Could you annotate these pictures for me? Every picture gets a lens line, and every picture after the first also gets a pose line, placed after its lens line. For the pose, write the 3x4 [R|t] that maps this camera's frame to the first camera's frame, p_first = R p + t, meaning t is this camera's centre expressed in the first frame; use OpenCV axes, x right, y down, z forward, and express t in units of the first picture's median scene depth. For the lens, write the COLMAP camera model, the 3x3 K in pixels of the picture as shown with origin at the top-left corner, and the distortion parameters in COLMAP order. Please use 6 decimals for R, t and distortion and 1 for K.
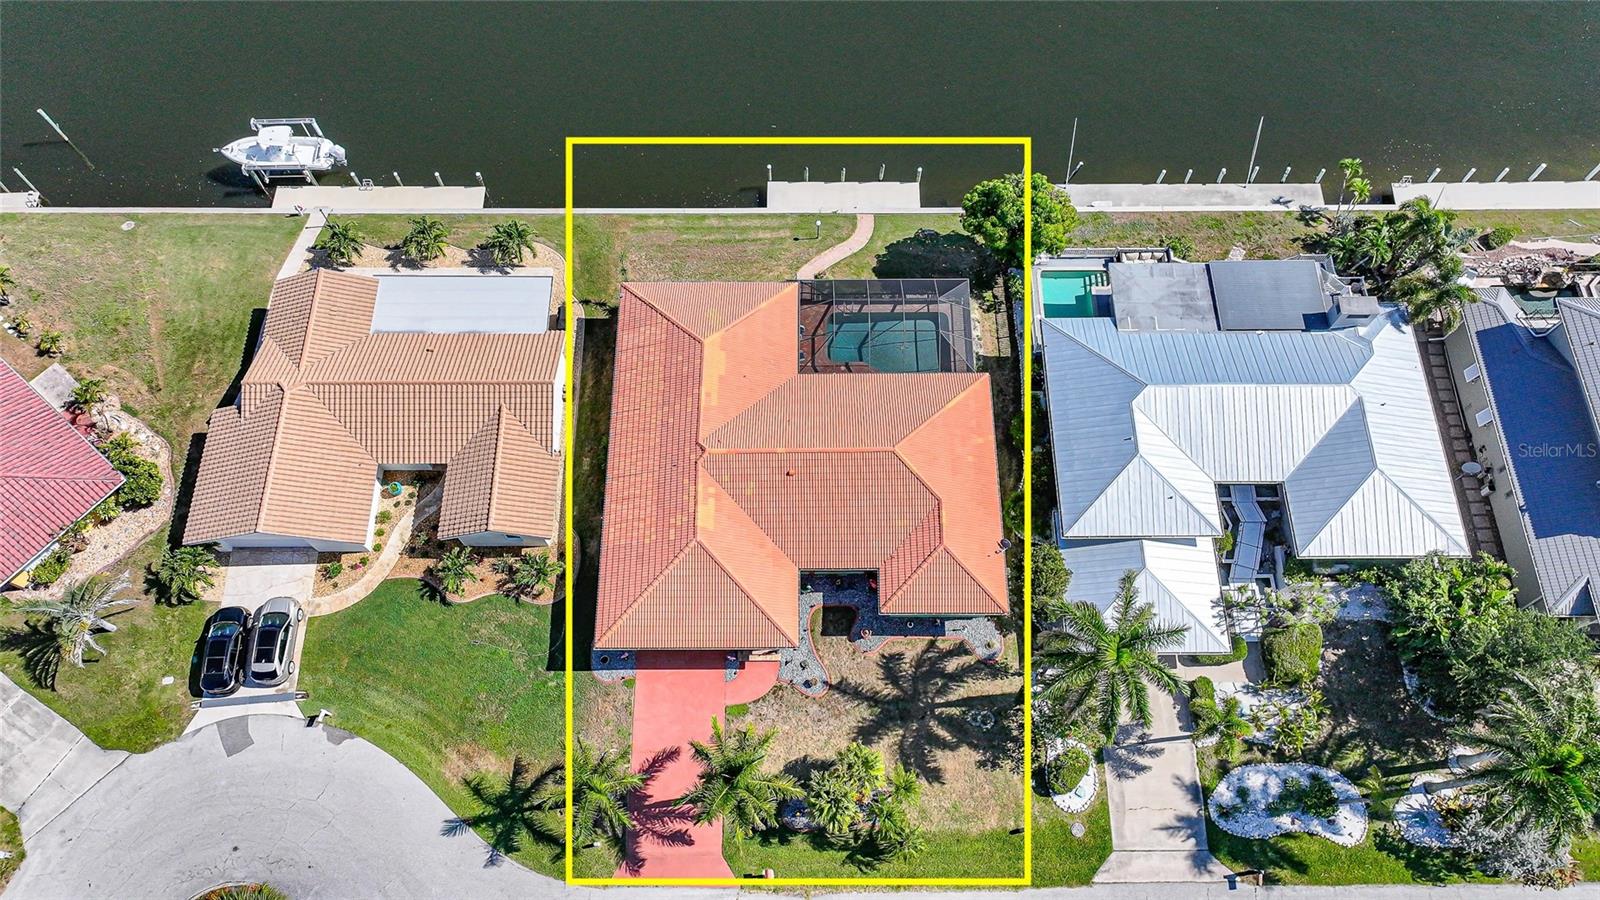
lens RADIAL K [[1086.9, 0, 802.8], [0, 1086.9, 445.0], [0, 0, 1]] dist [0.005055, 0.003533]
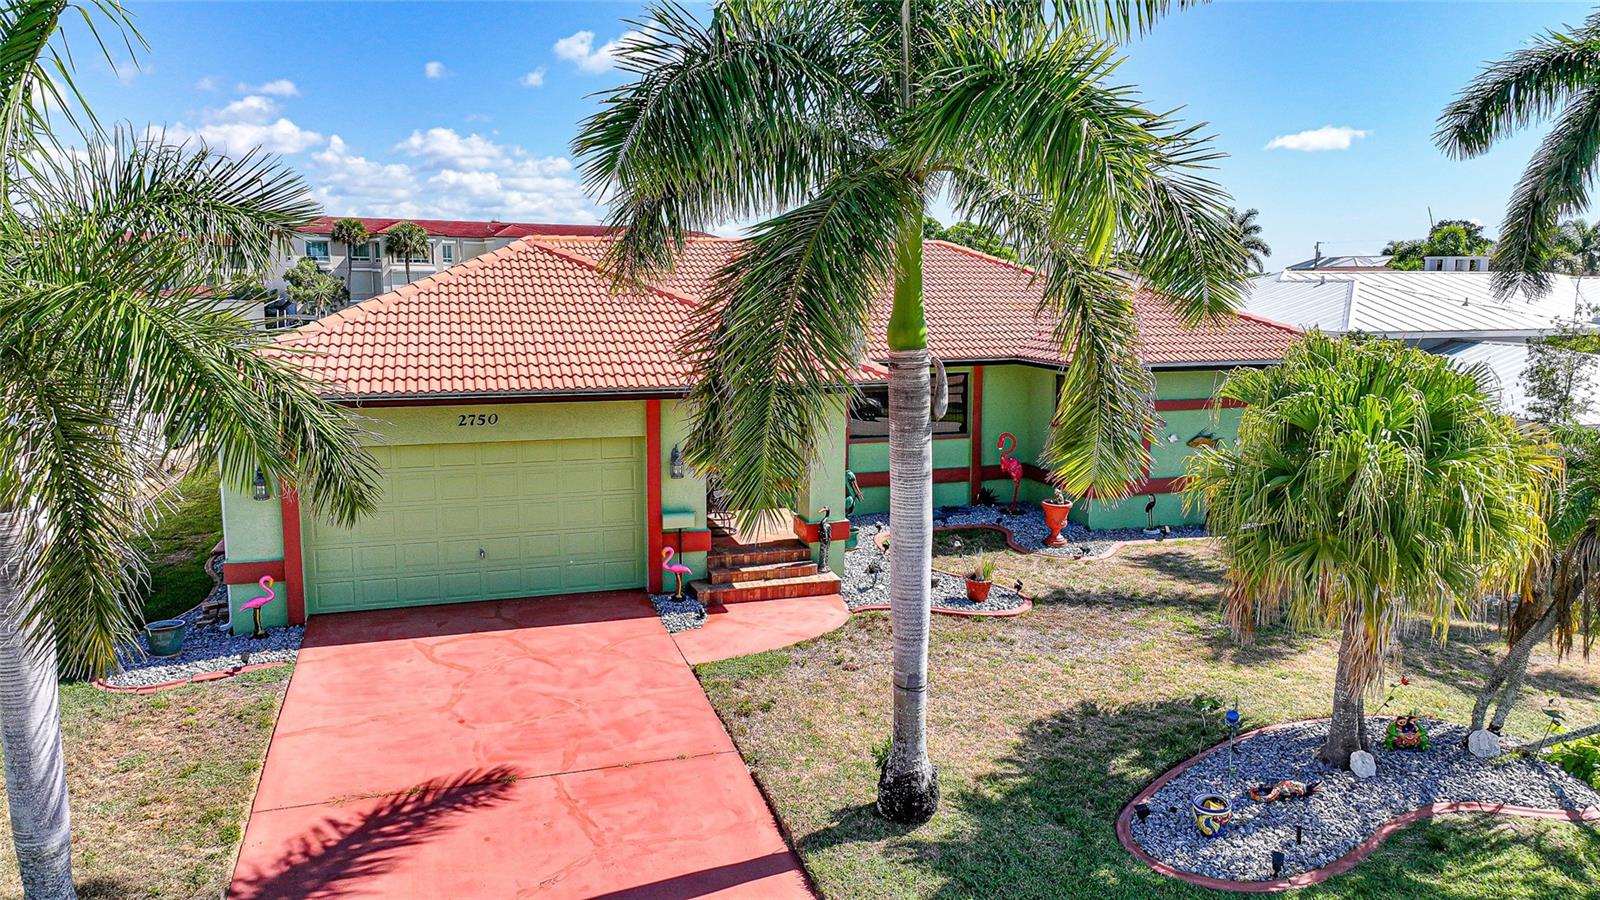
lens RADIAL K [[1122.1, 0, 806.7], [0, 1122.1, 447.9], [0, 0, 1]] dist [-0.005964, 0.023418]
pose [[0.951723, -0.045603, 0.303551, -0.122367], [0.280927, 0.527935, -0.801477, 0.429006], [-0.123705, 0.848060, 0.515259, 0.836520]]
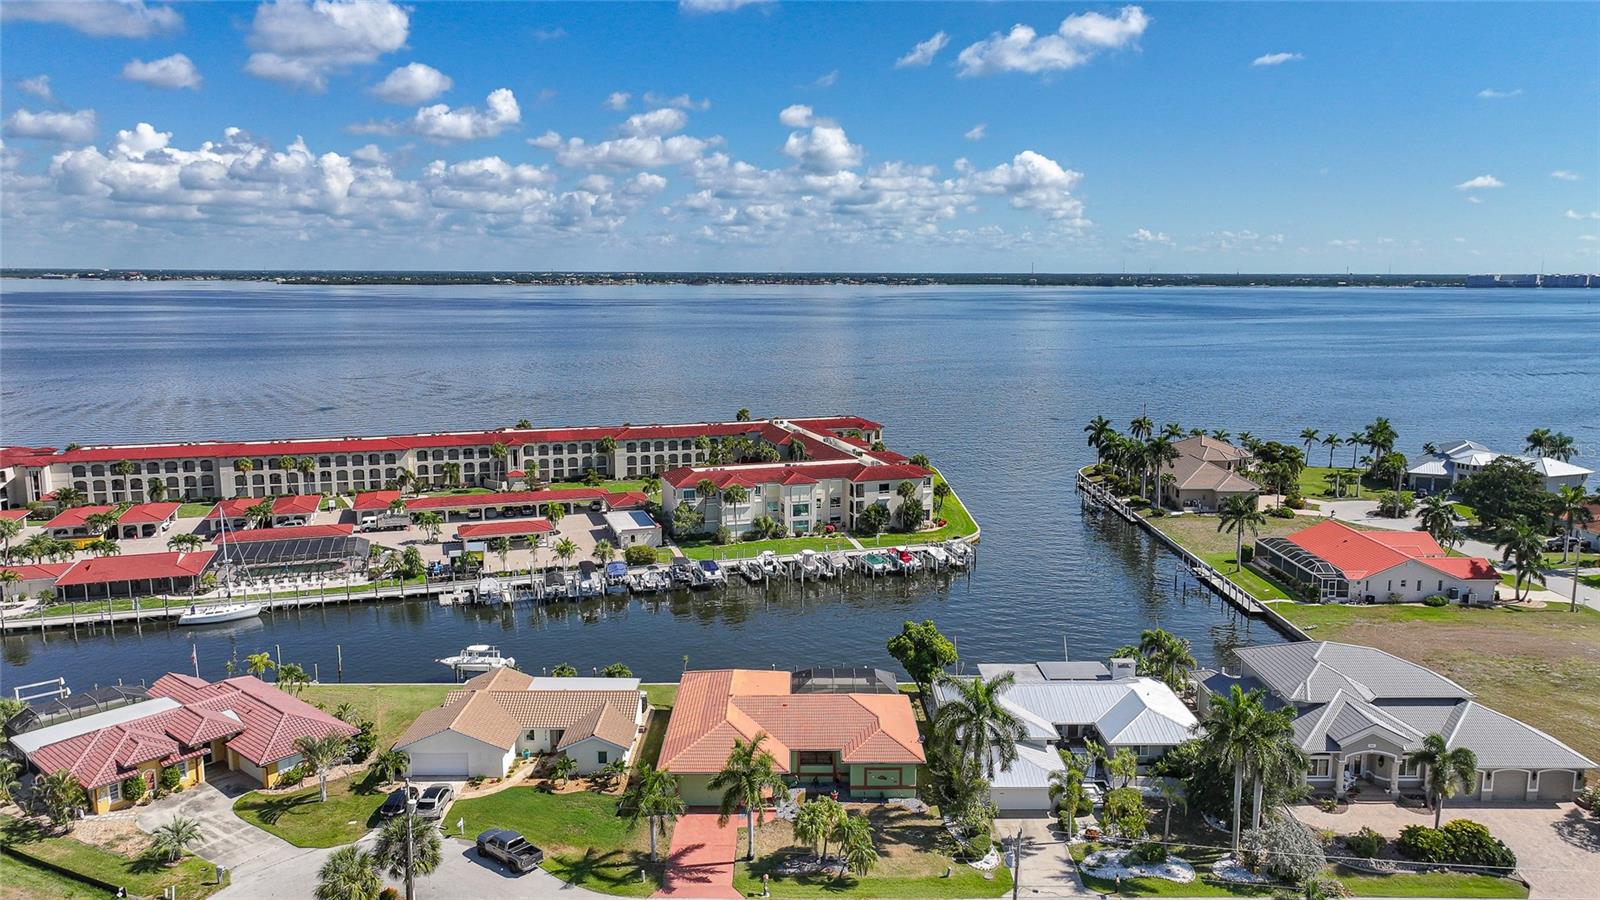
lens RADIAL K [[1122.1, 0, 806.7], [0, 1122.1, 447.9], [0, 0, 1]] dist [-0.005964, 0.023418]
pose [[0.999991, -0.000211, 0.004250, 0.013954], [0.003694, 0.539050, -0.842266, 1.238197], [-0.002113, 0.842274, 0.539046, -0.229954]]
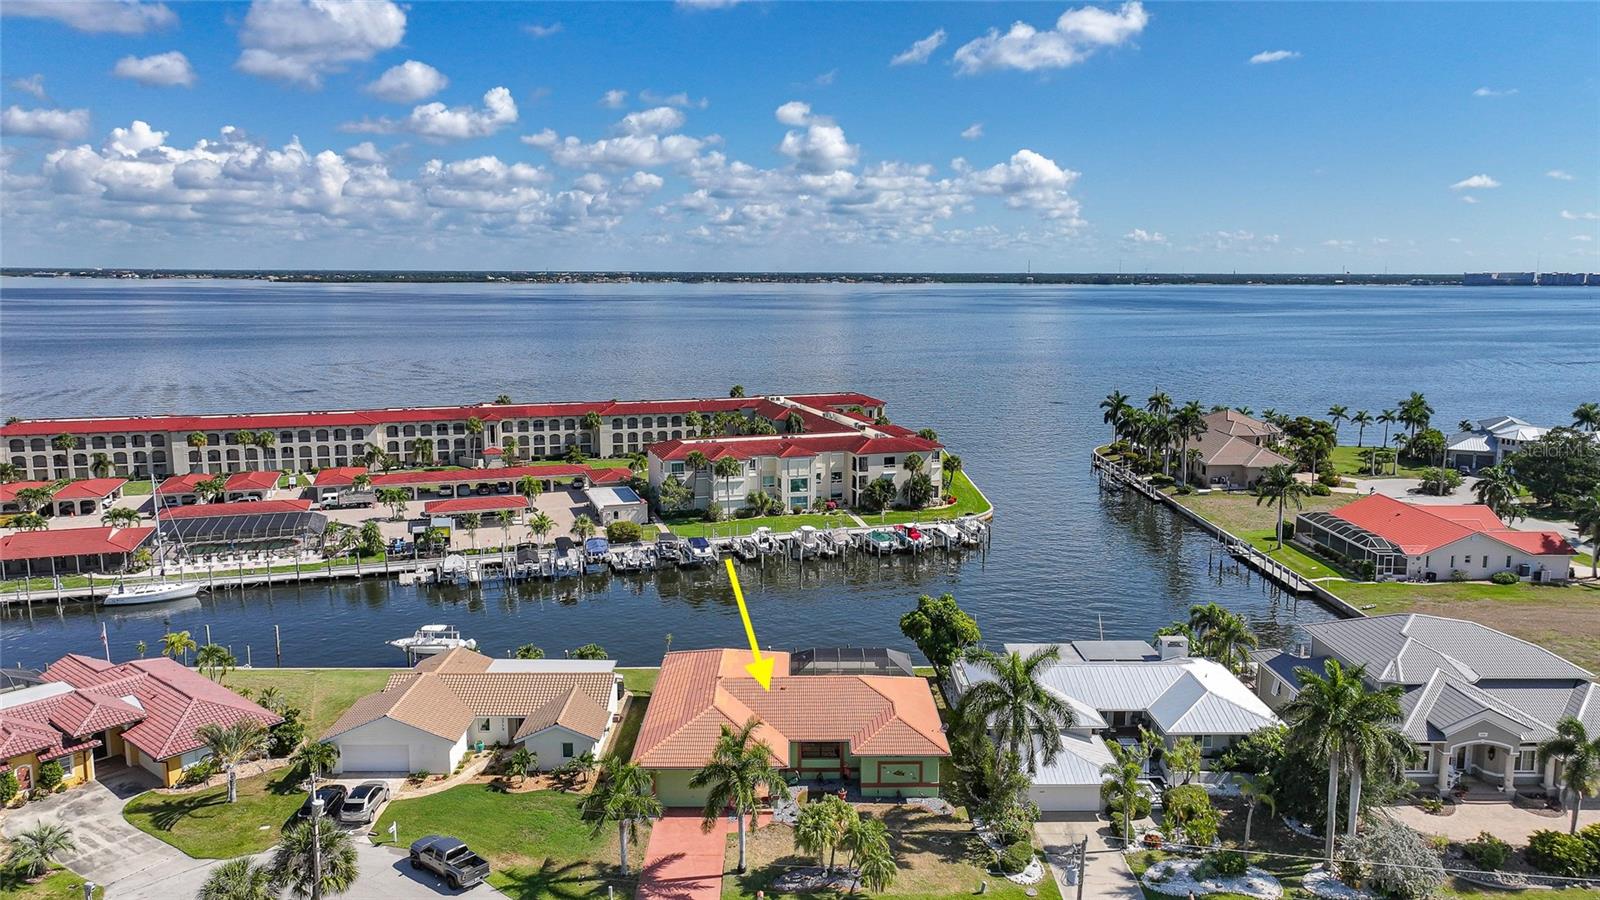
lens RADIAL K [[1122.1, 0, 806.7], [0, 1122.1, 447.9], [0, 0, 1]] dist [-0.005964, 0.023418]
pose [[0.999968, -0.000430, 0.007930, 0.007293], [0.006913, 0.538758, -0.842432, 1.068935], [-0.003910, 0.842460, 0.538744, -0.027005]]
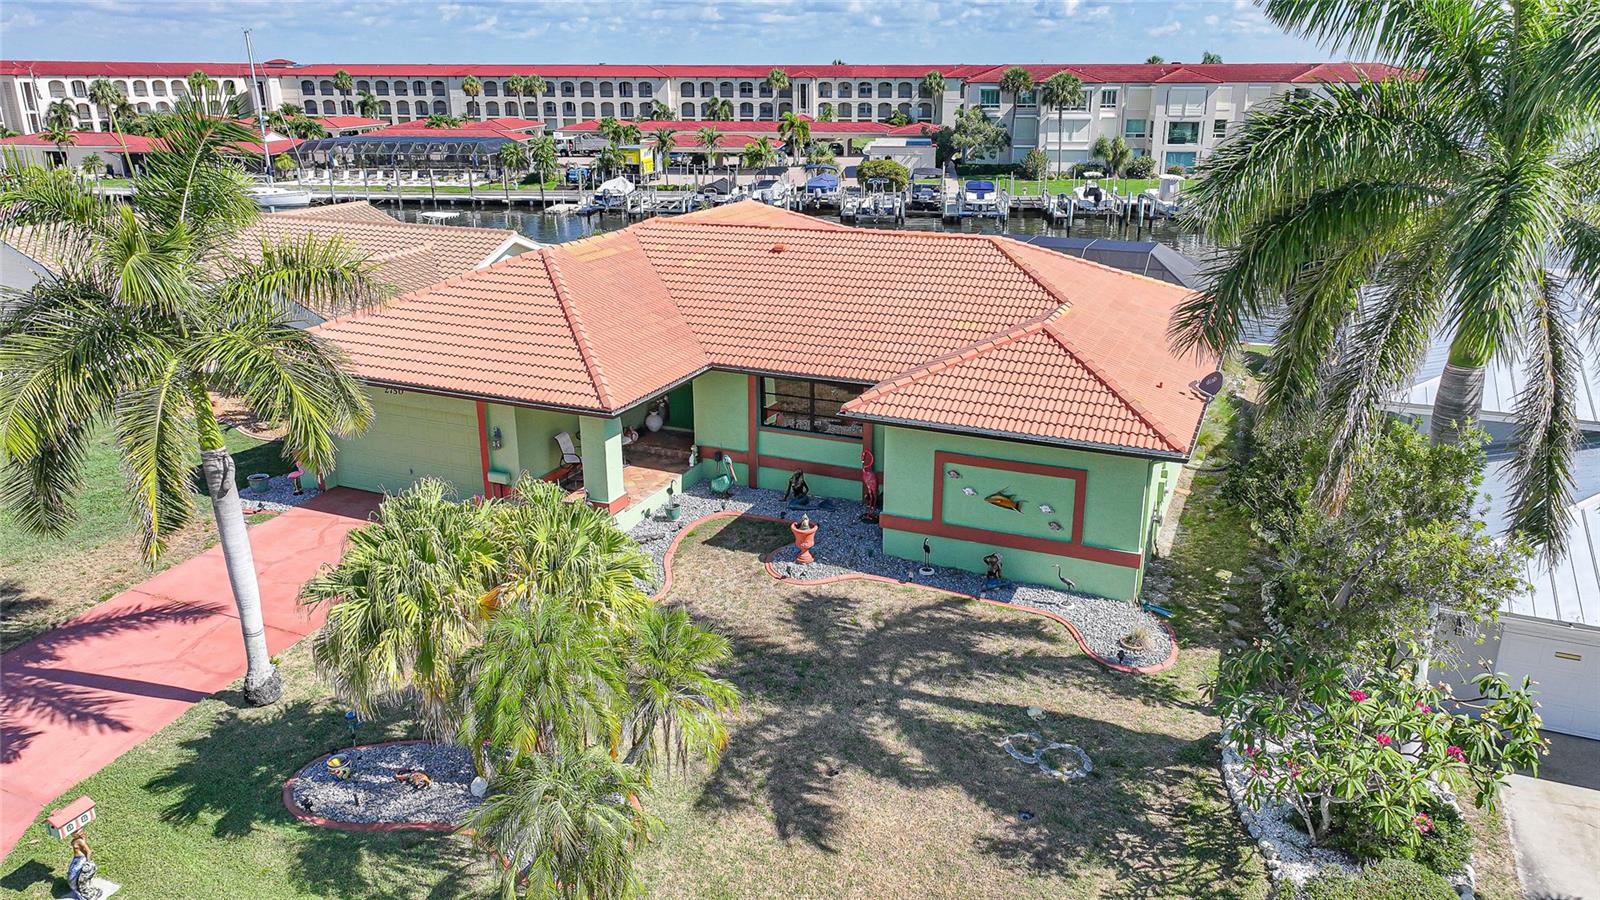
lens RADIAL K [[1118.5, 0, 806.2], [0, 1118.5, 450.2], [0, 0, 1]] dist [0.001555, 0.008060]
pose [[0.914211, 0.128111, -0.384454, 0.213063], [-0.370066, 0.650528, -0.663223, 0.426040], [0.165132, 0.748599, 0.642130, 0.743947]]
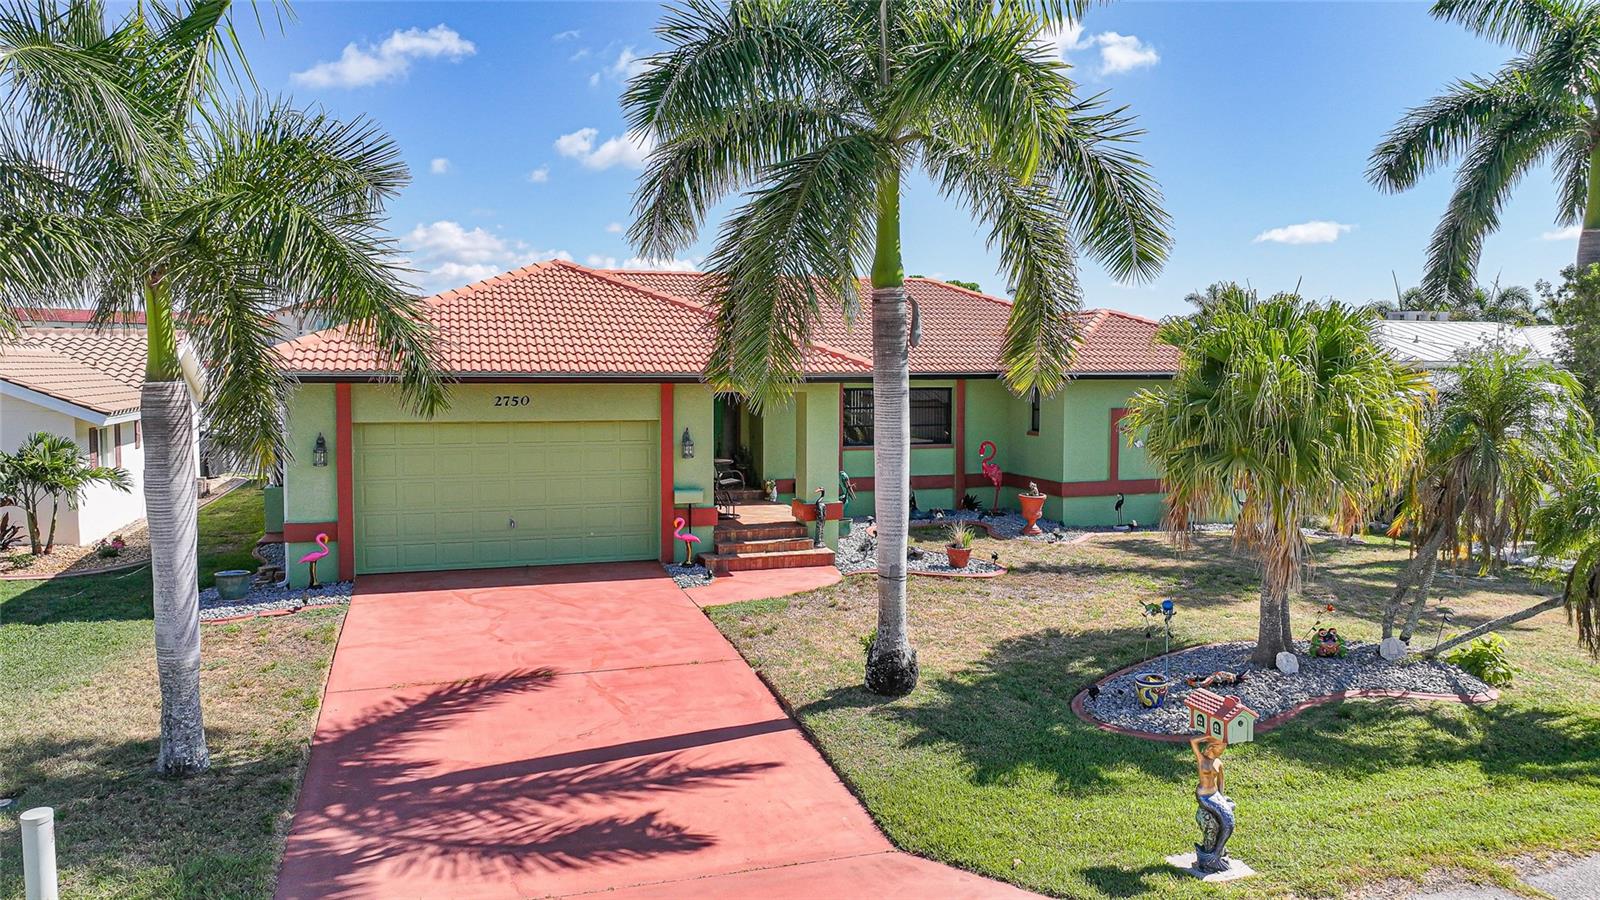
lens RADIAL K [[1122.1, 0, 806.7], [0, 1122.1, 447.9], [0, 0, 1]] dist [-0.005964, 0.023418]
pose [[0.950868, -0.021826, 0.308826, -0.134228], [0.283395, 0.462973, -0.839847, 0.472851], [-0.124648, 0.886104, 0.446412, 0.845838]]
